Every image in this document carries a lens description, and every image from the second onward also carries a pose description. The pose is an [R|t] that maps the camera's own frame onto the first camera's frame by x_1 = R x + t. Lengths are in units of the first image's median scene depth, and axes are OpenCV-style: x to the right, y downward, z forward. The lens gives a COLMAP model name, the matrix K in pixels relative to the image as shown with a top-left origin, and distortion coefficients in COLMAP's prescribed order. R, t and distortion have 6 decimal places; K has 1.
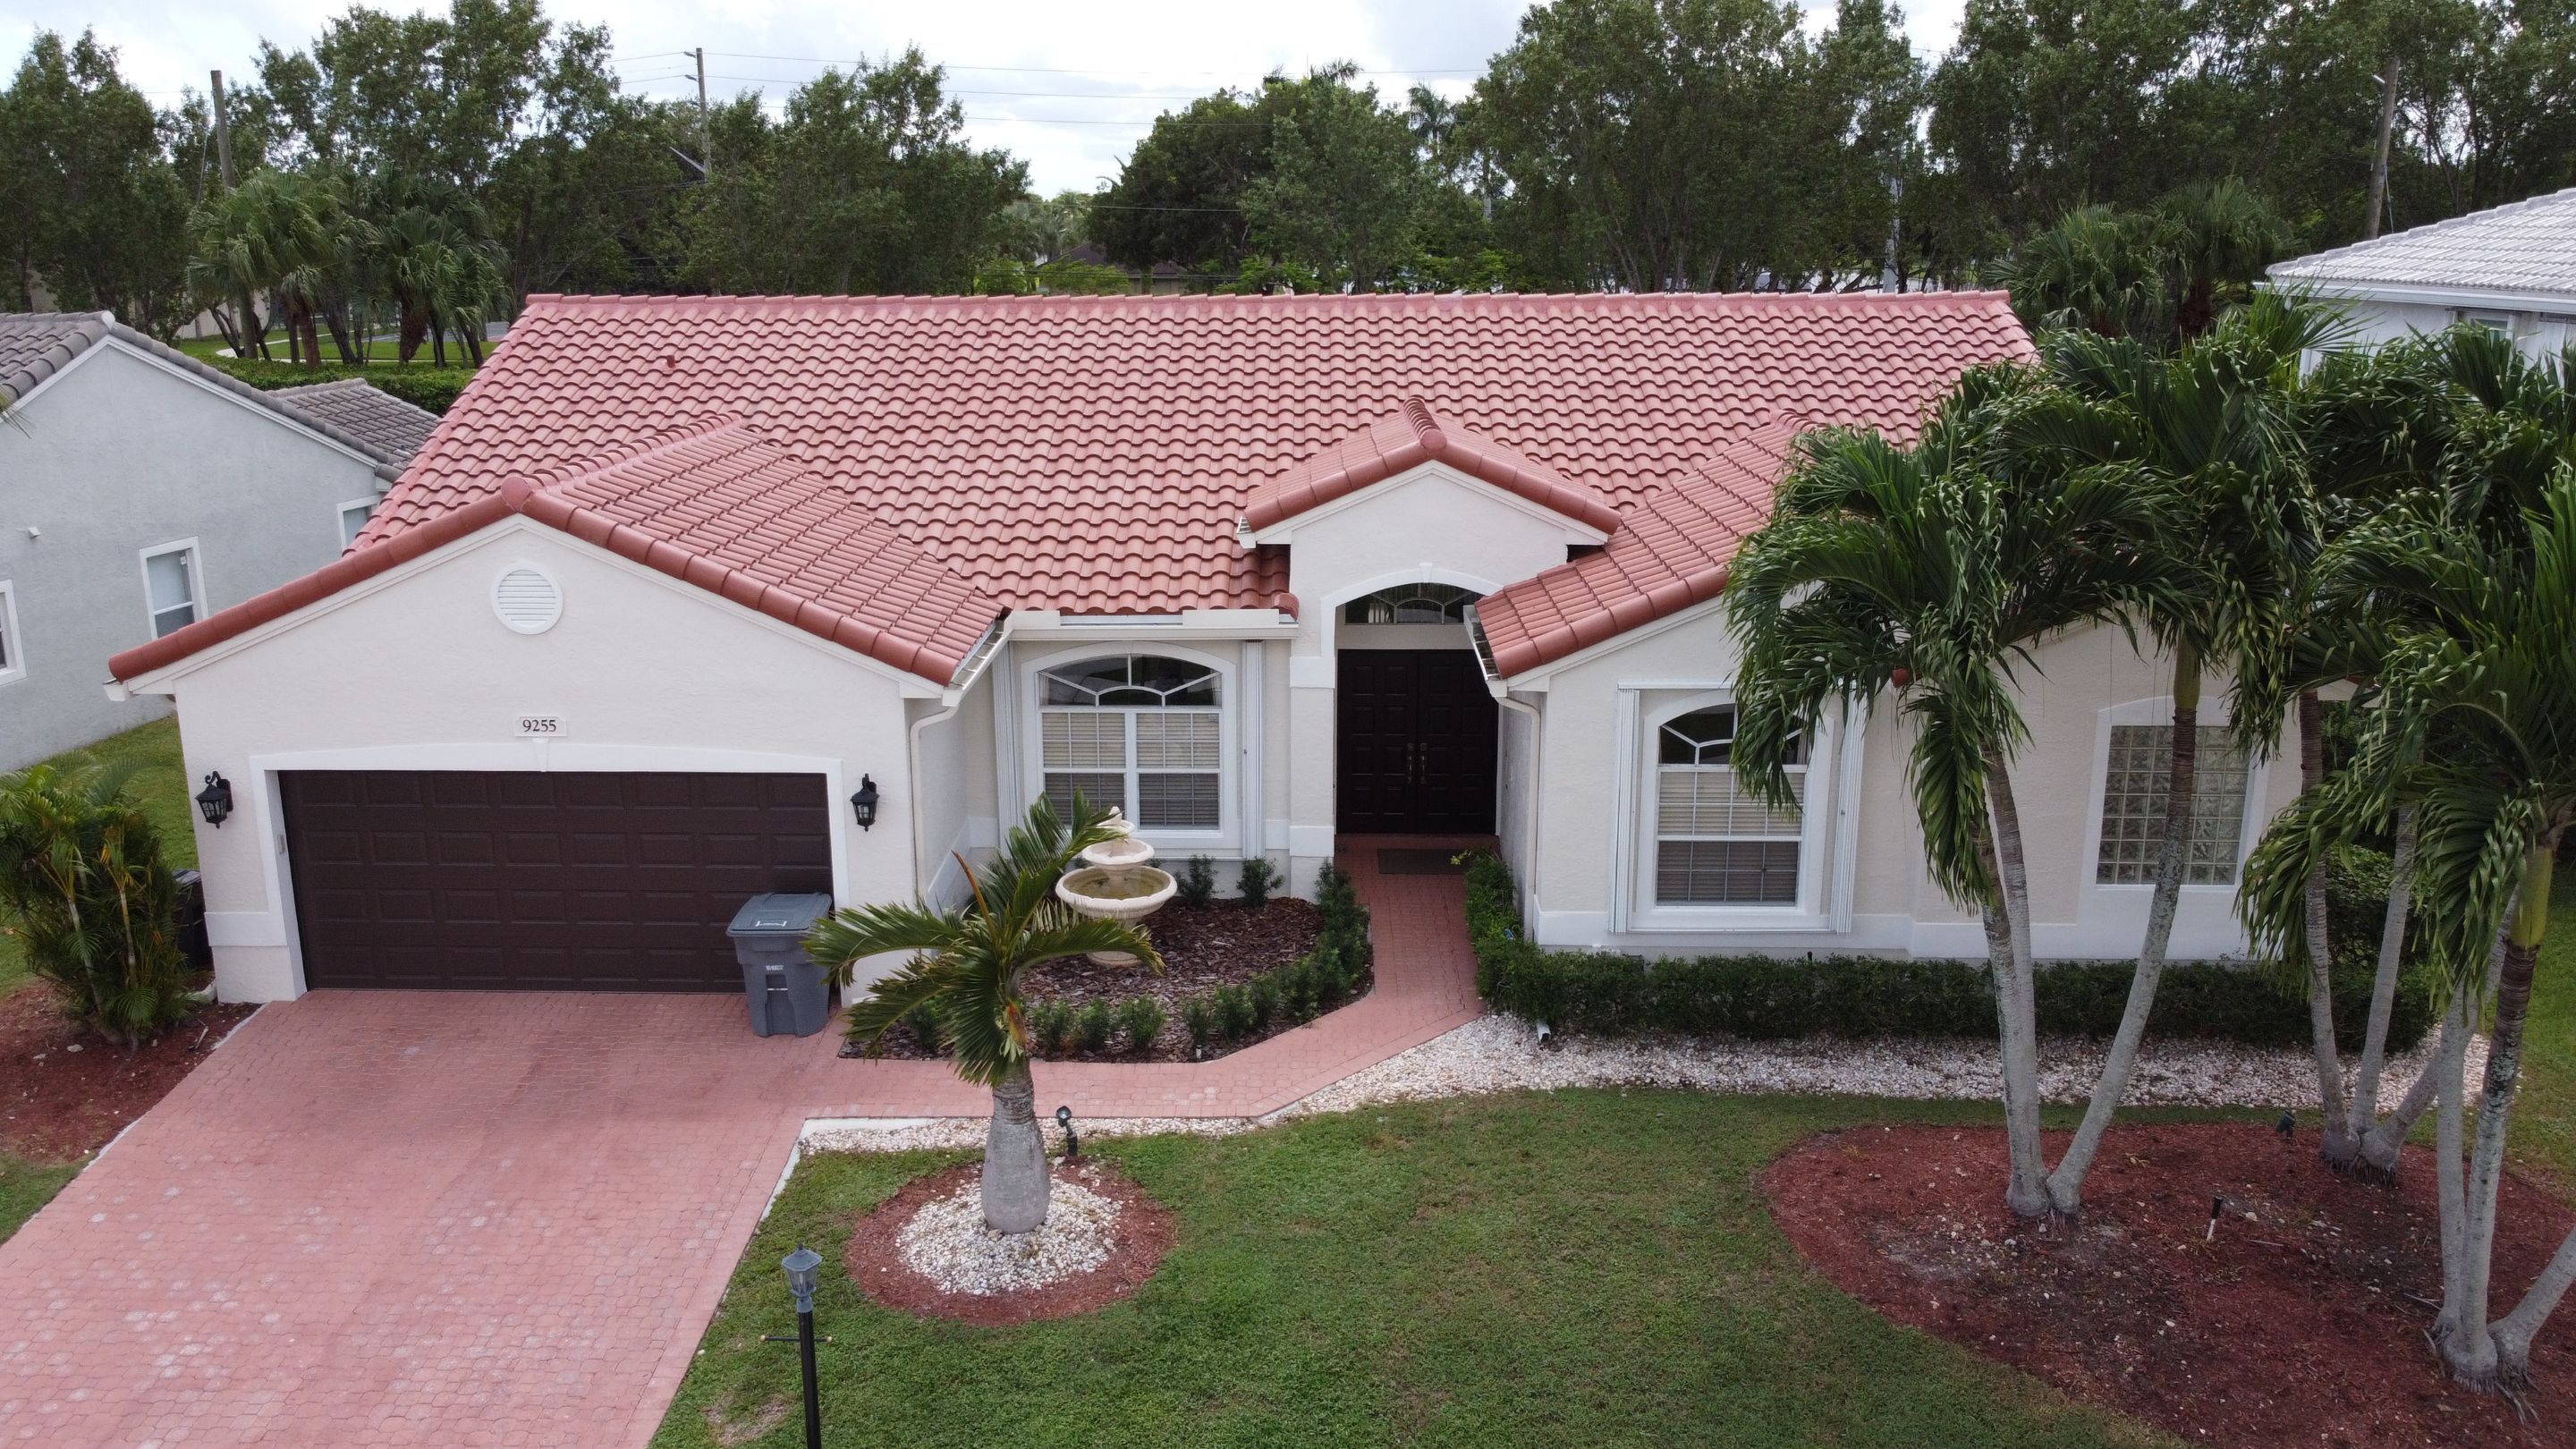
lens RADIAL K [[1955.2, 0, 1283.0], [0, 1955.2, 732.1], [0, 0, 1]] dist [0.006208, 0.000393]
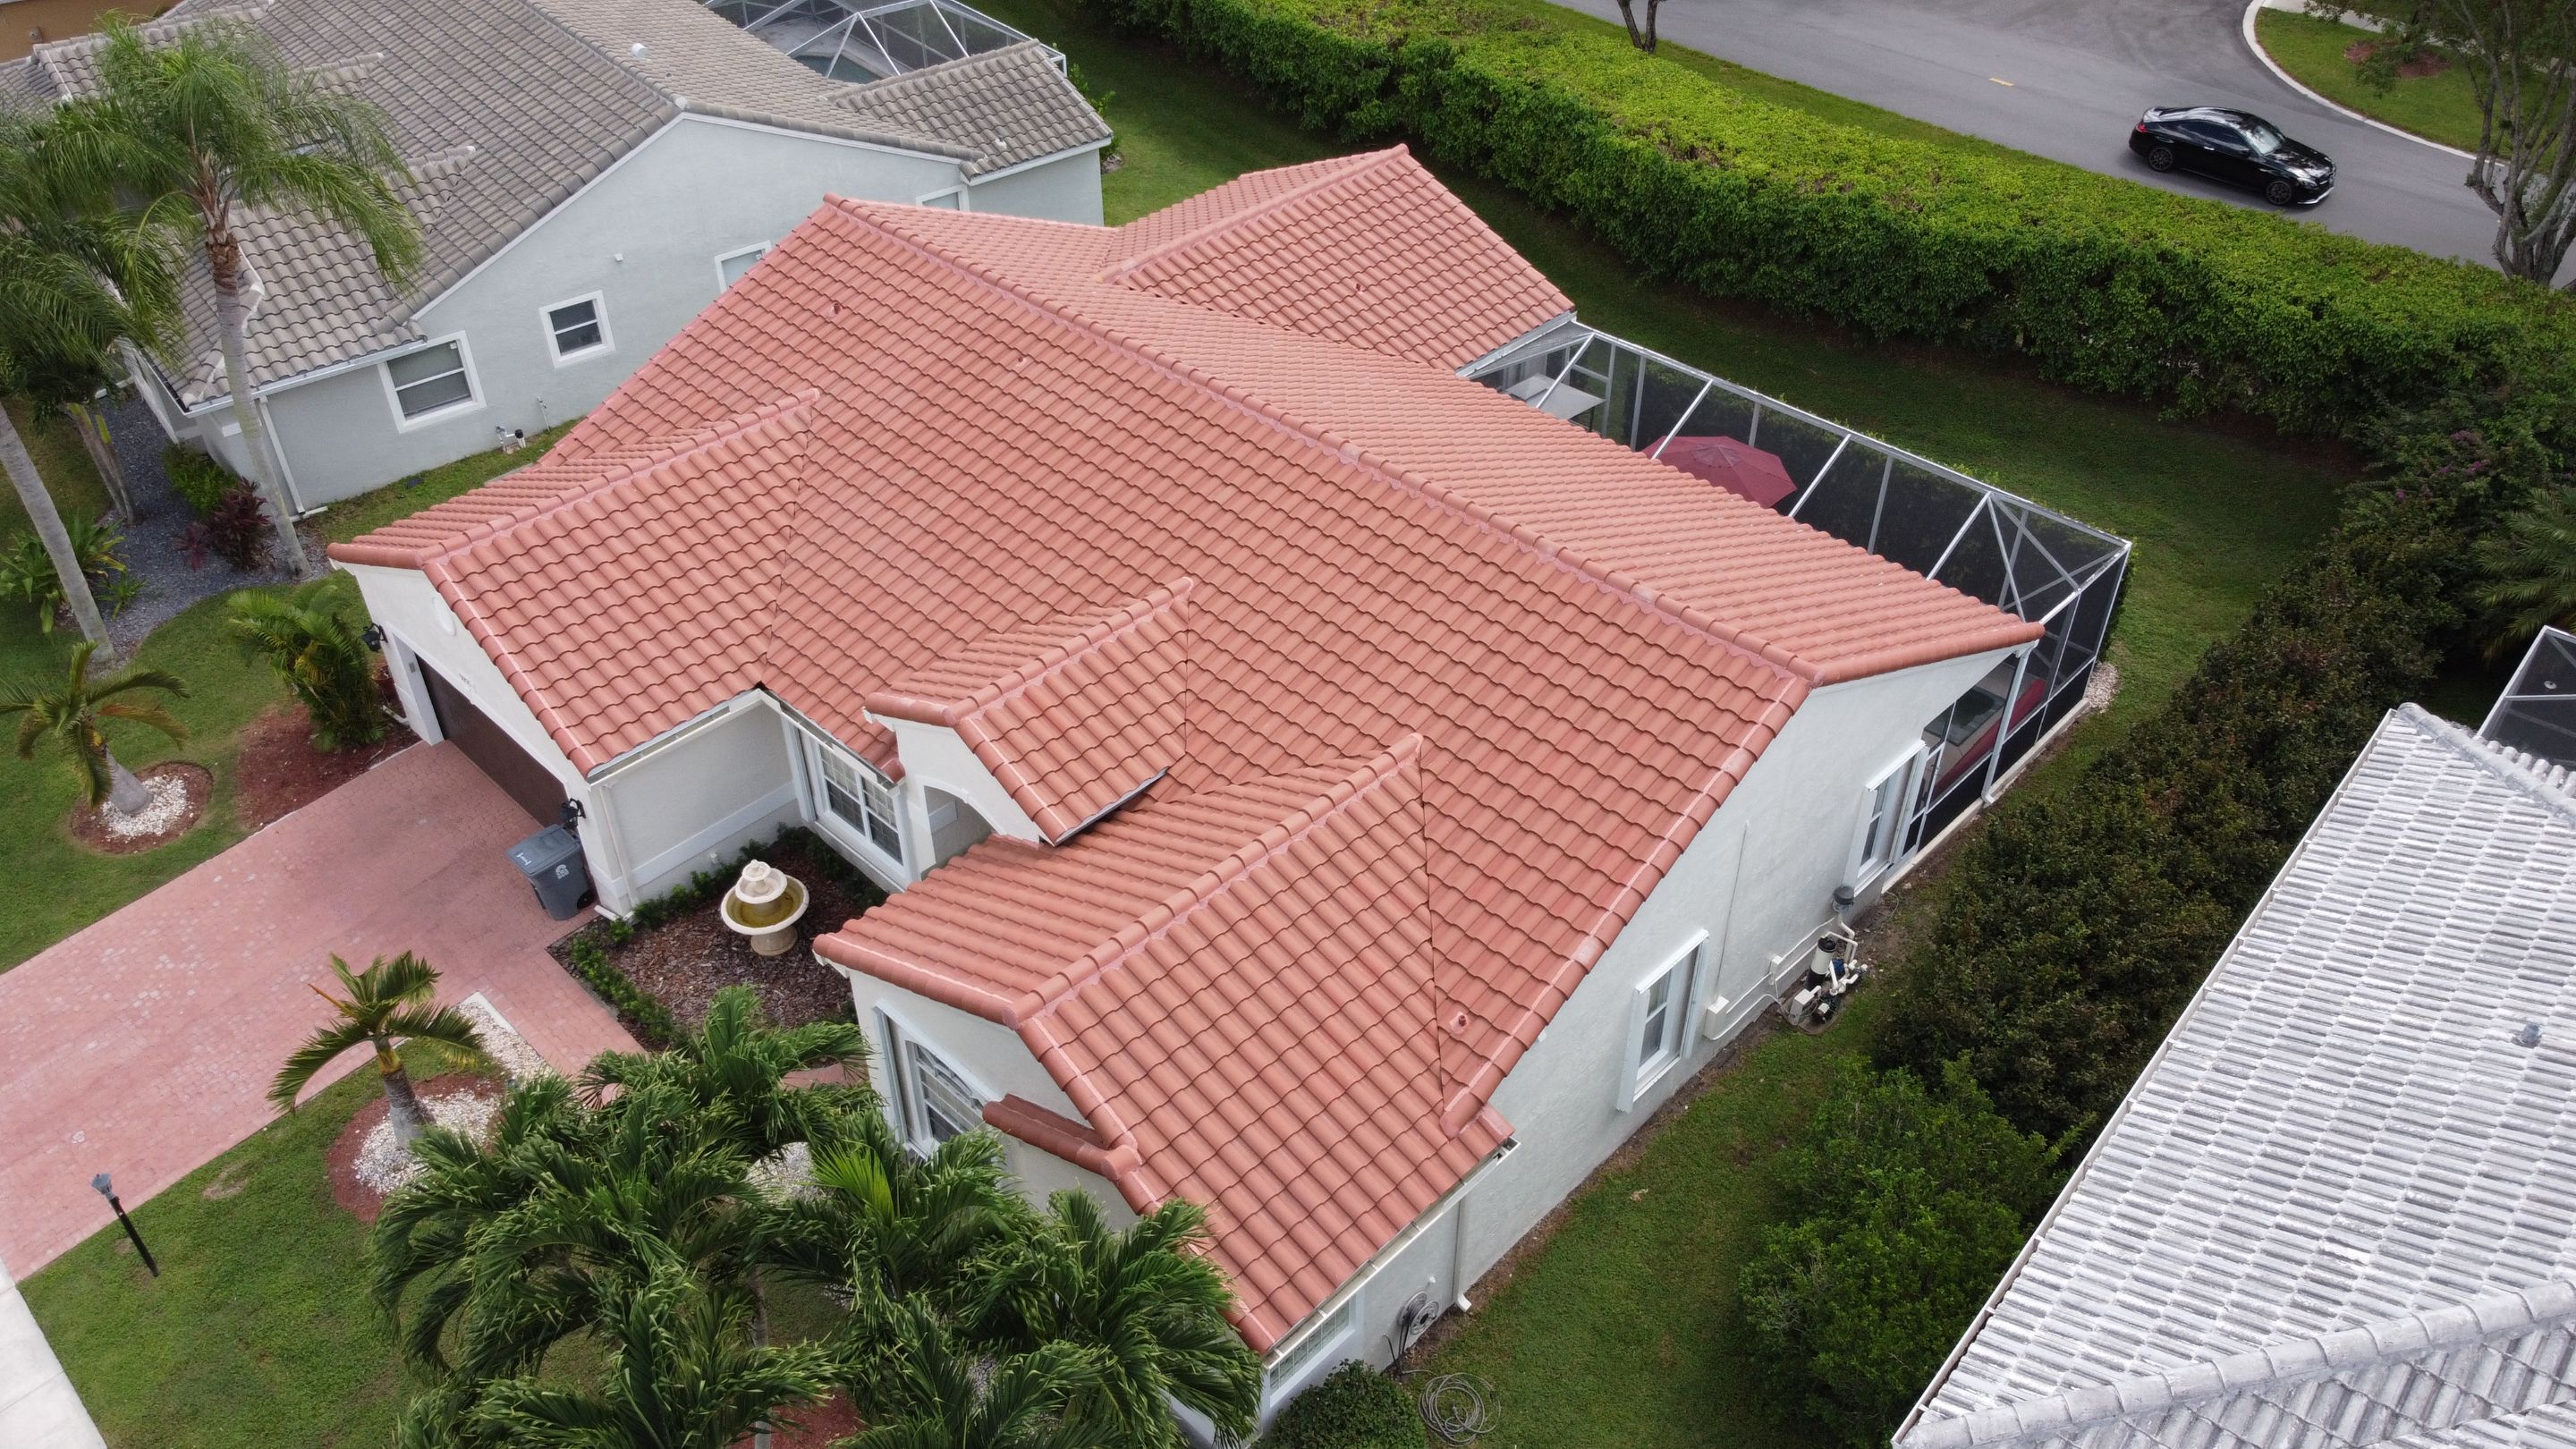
lens RADIAL K [[1955.2, 0, 1283.0], [0, 1955.2, 732.1], [0, 0, 1]] dist [0.006208, 0.000393]
pose [[0.725678, 0.427116, -0.539410, 0.966305], [-0.168675, 0.870501, 0.462360, -0.803475], [0.667039, -0.244540, 0.703747, 0.308525]]
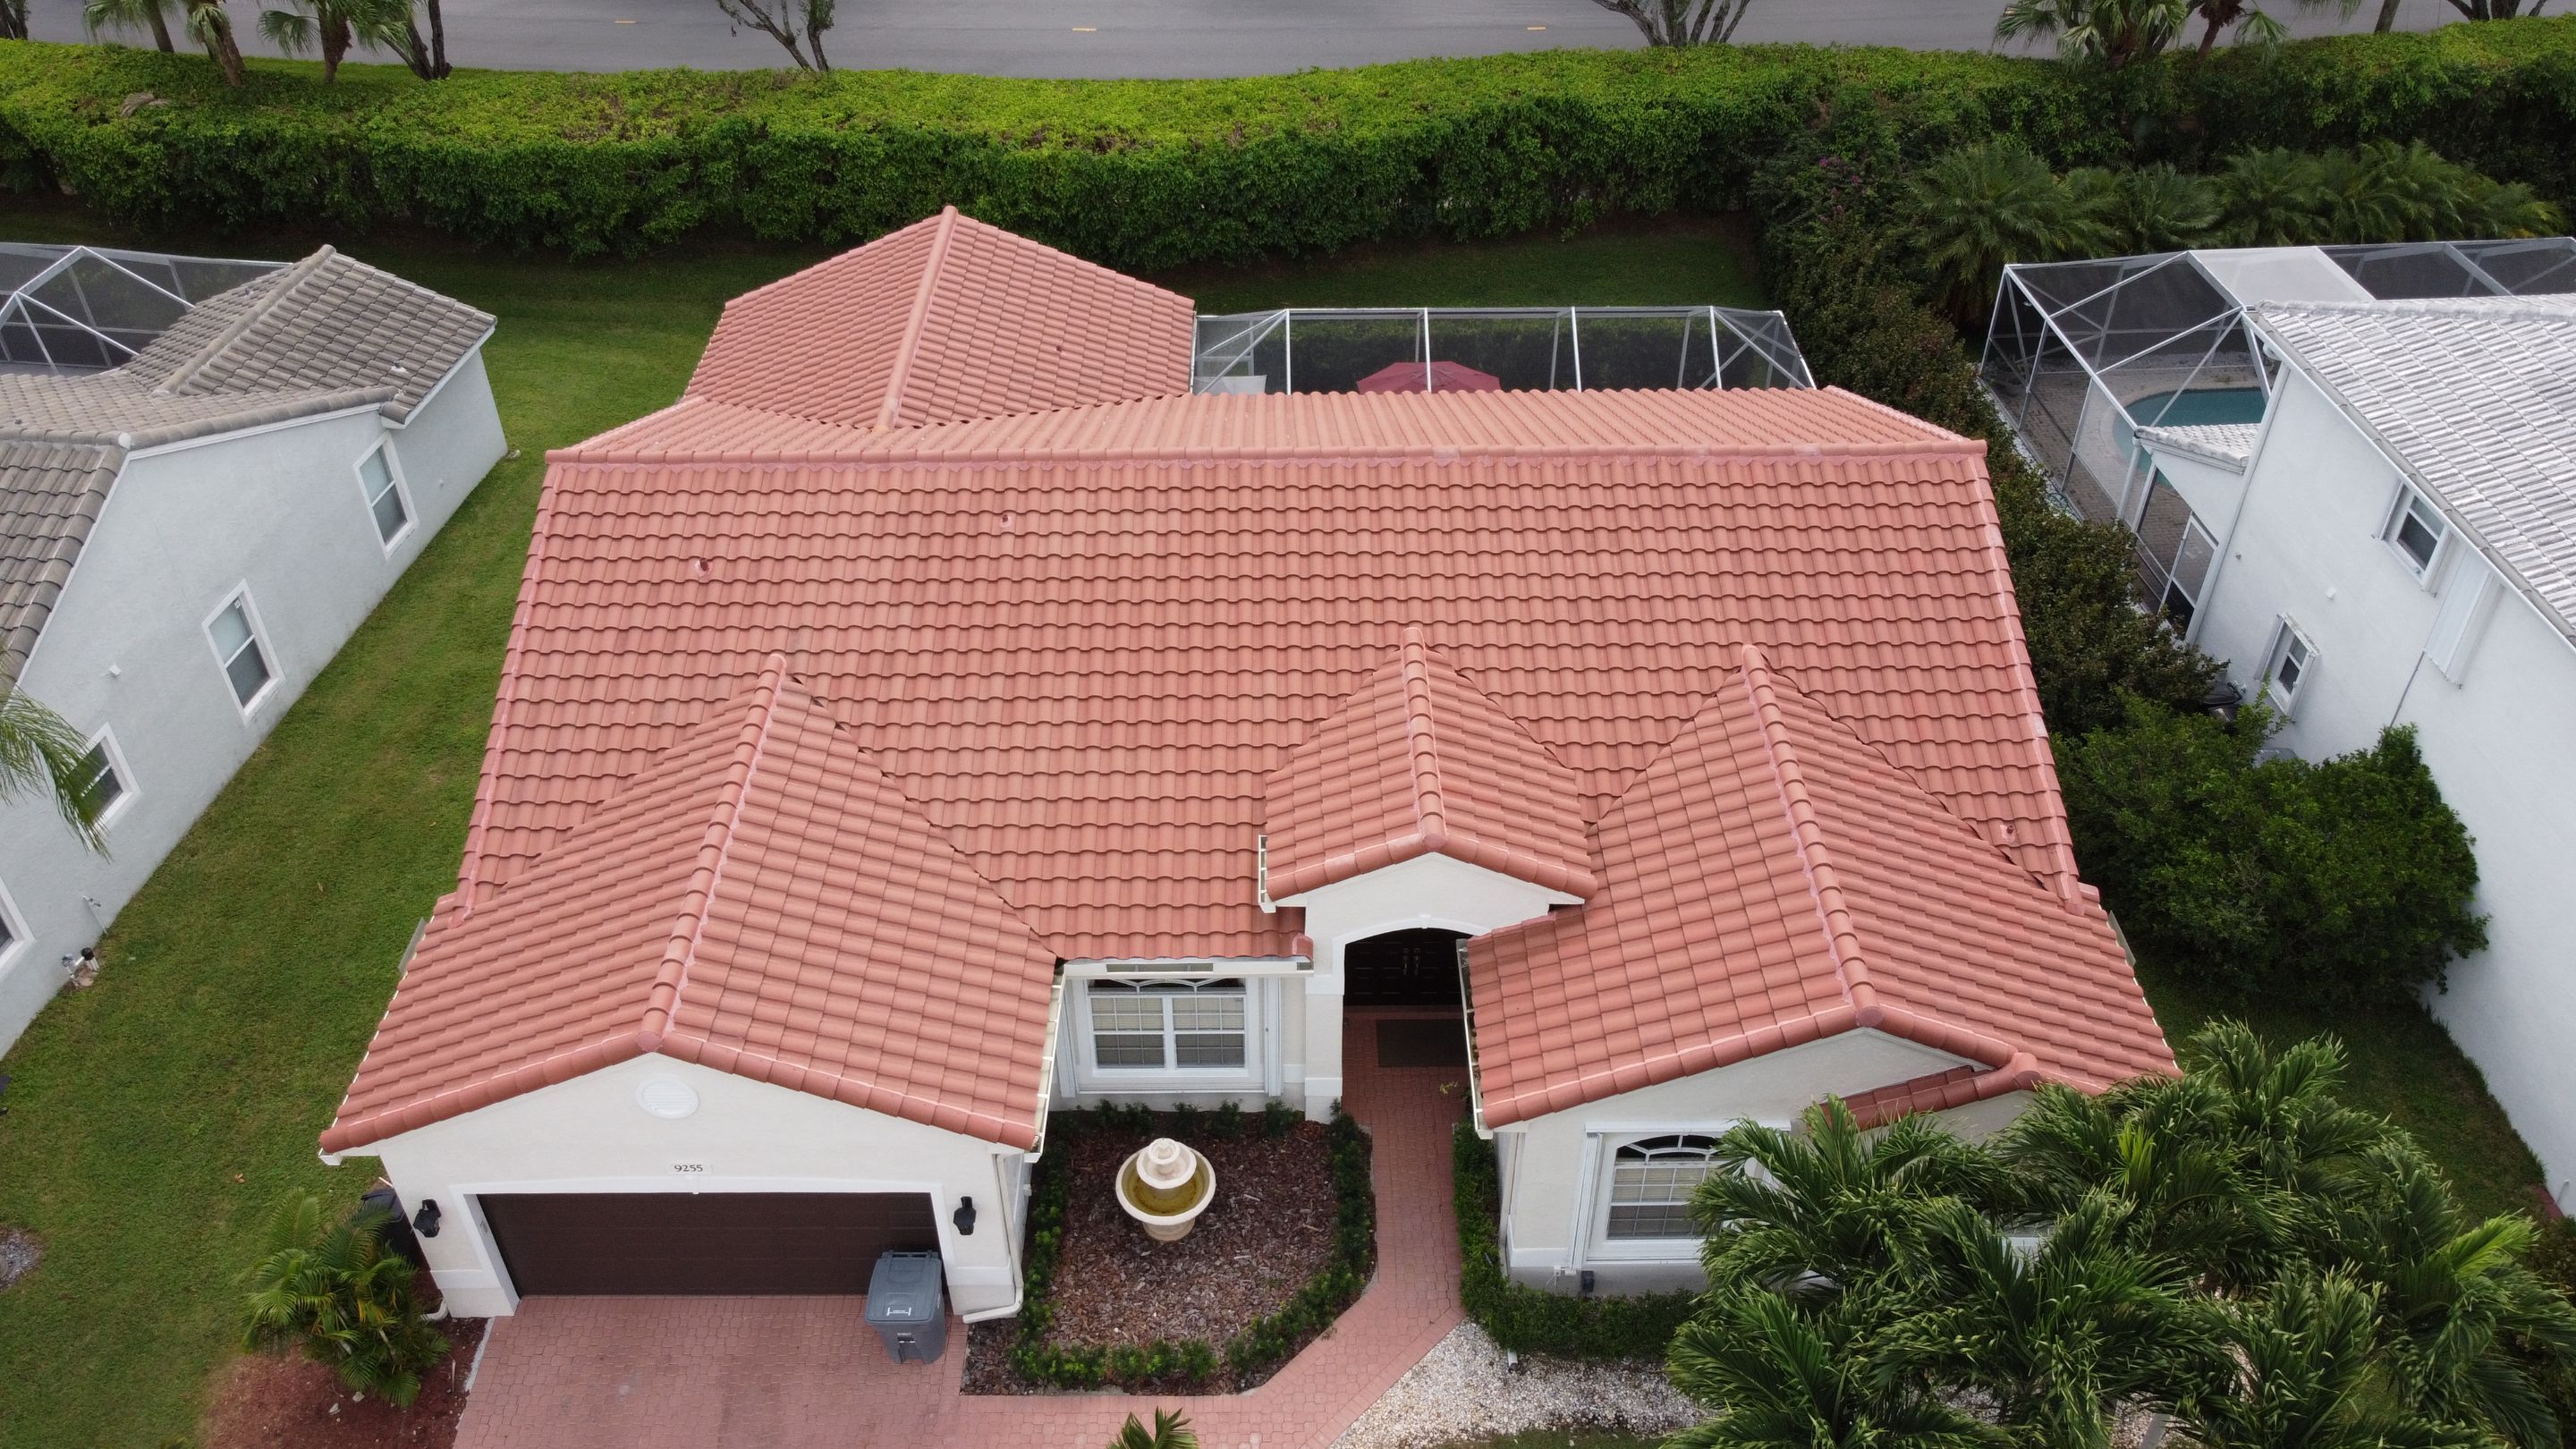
lens RADIAL K [[1955.2, 0, 1283.0], [0, 1955.2, 732.1], [0, 0, 1]] dist [0.006208, 0.000393]
pose [[0.999769, -0.016493, 0.013815, -0.026548], [0.009406, 0.912575, 0.408800, -0.725181], [-0.019350, -0.408575, 0.912519, 0.004937]]
